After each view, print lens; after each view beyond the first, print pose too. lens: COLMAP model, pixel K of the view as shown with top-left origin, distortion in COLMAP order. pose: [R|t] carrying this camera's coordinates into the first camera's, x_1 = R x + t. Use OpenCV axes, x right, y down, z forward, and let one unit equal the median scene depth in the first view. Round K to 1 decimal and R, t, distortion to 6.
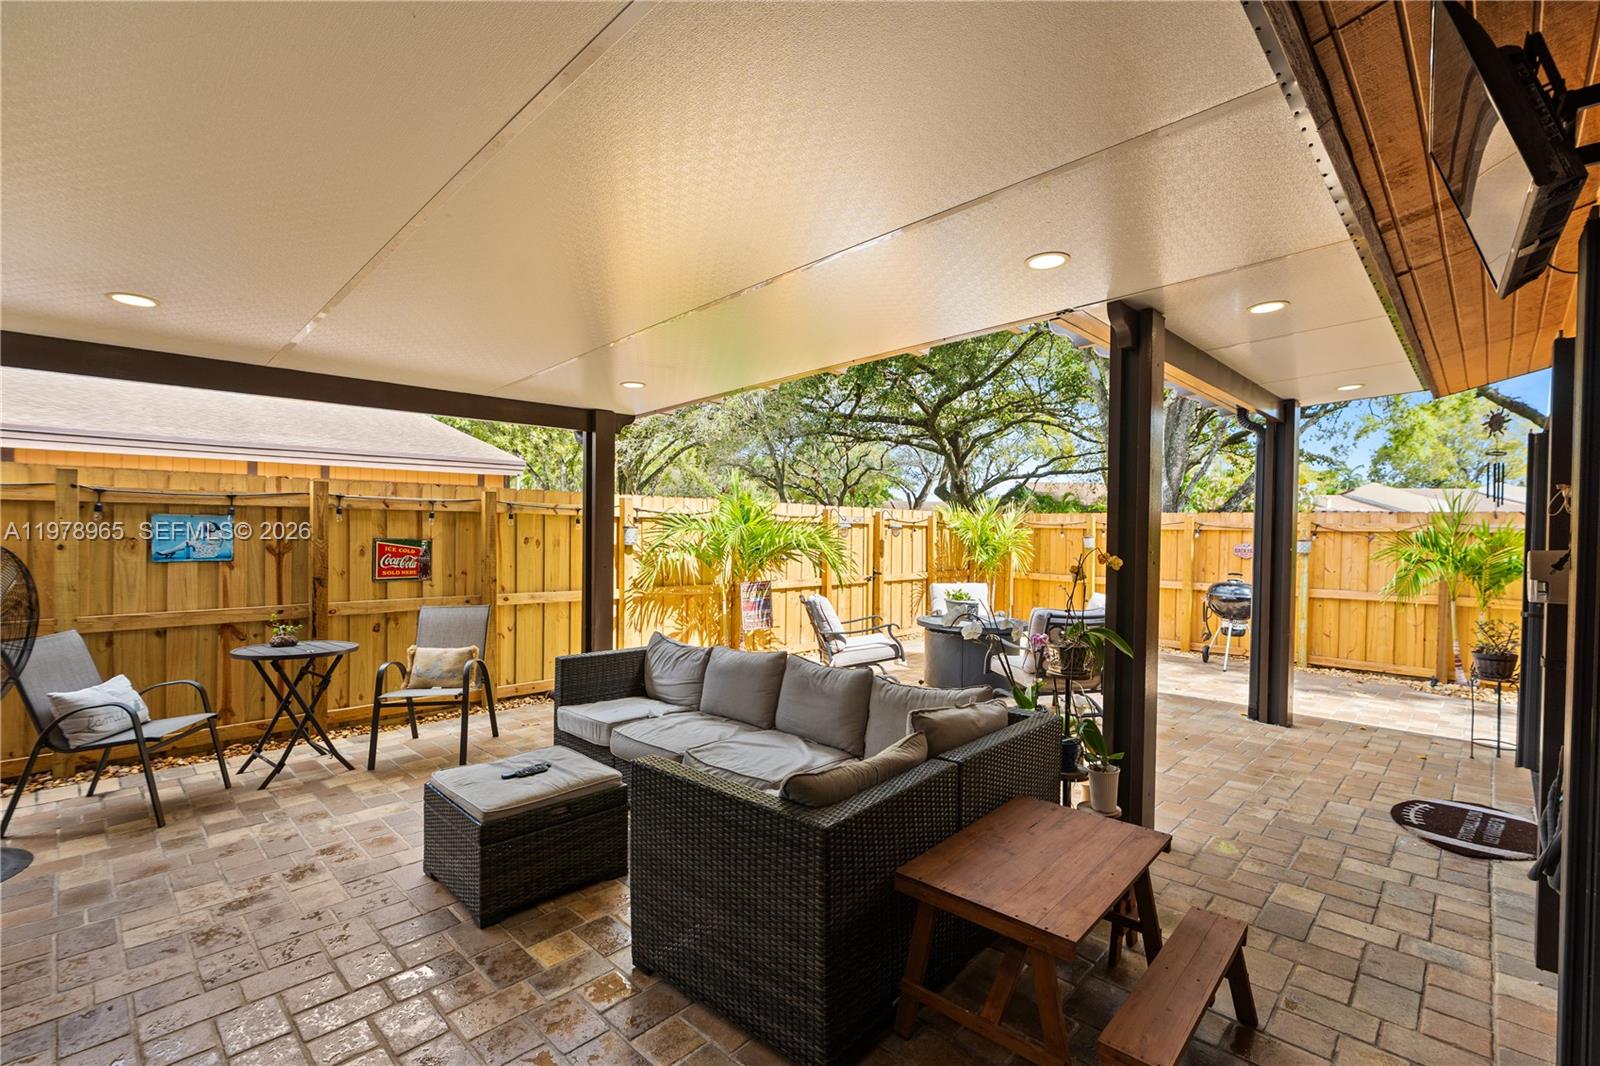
lens RADIAL K [[723.3, 0, 804.0], [0, 723.3, 533.9], [0, 0, 1]] dist [-0.002006, 0.000348]
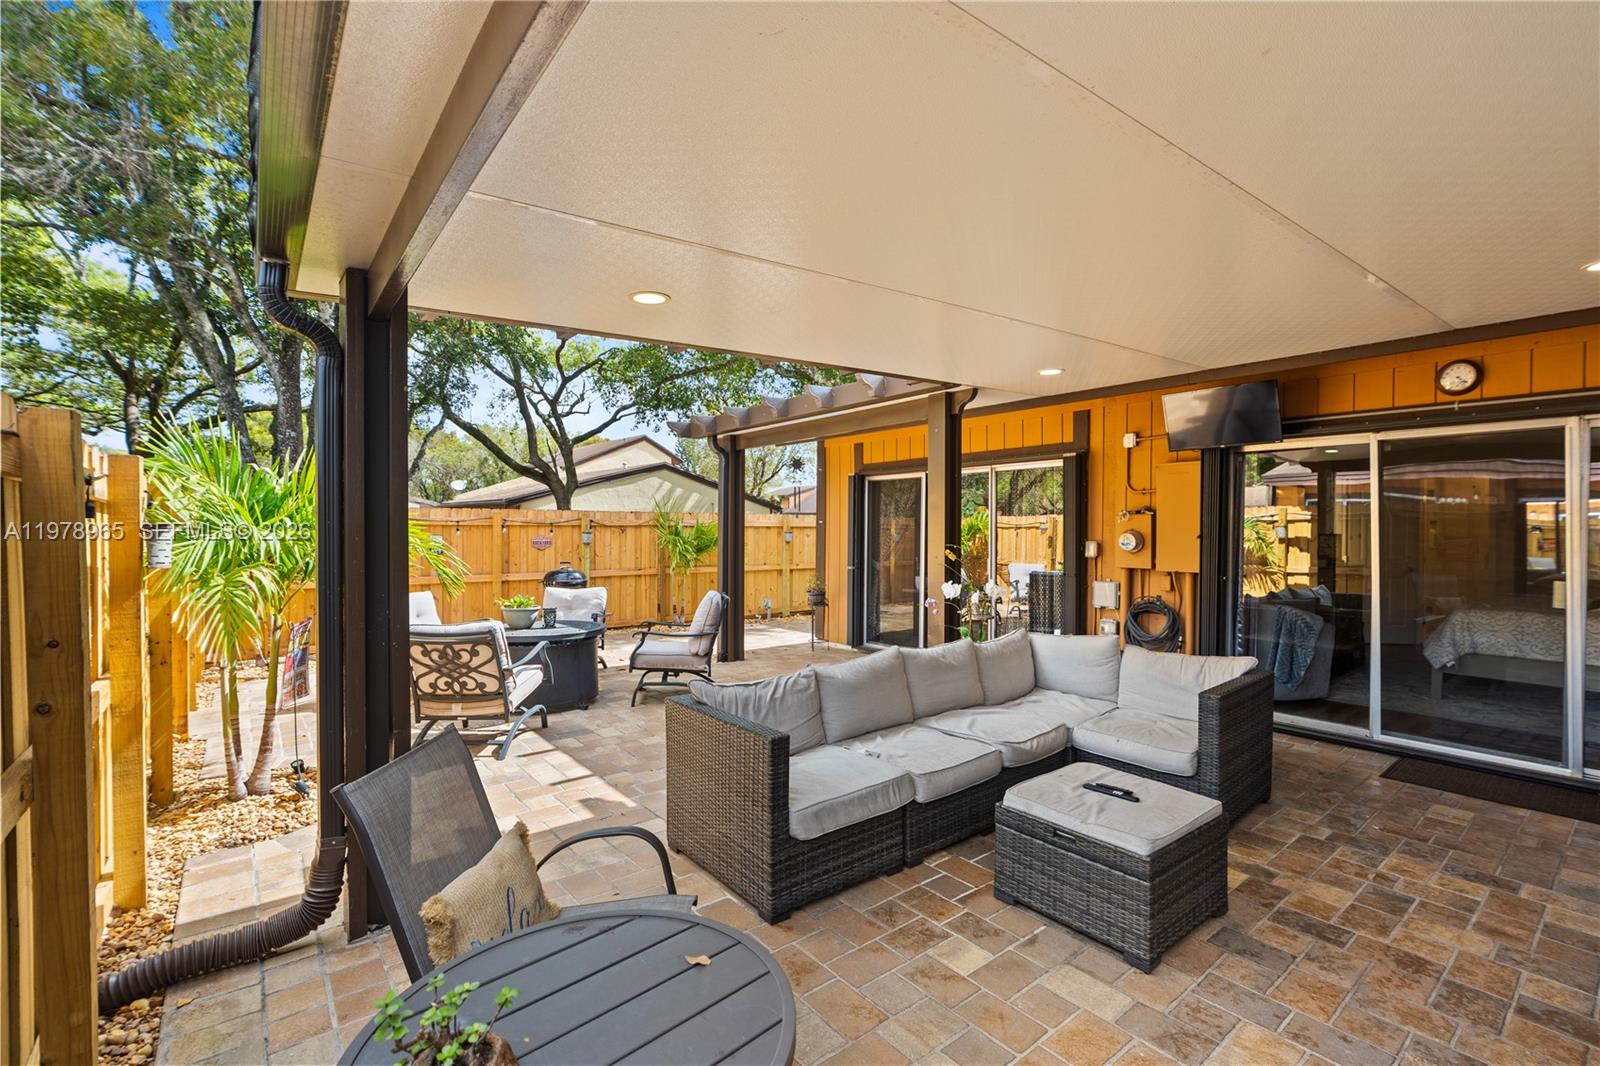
lens RADIAL K [[709.8, 0, 798.9], [0, 709.8, 540.3], [0, 0, 1]] dist [-0.011064, 0.005906]
pose [[0.139672, -0.027519, 0.989815, -0.513164], [0.008267, 0.999611, 0.026625, -0.007795], [-0.990163, 0.004464, 0.139846, 0.492483]]
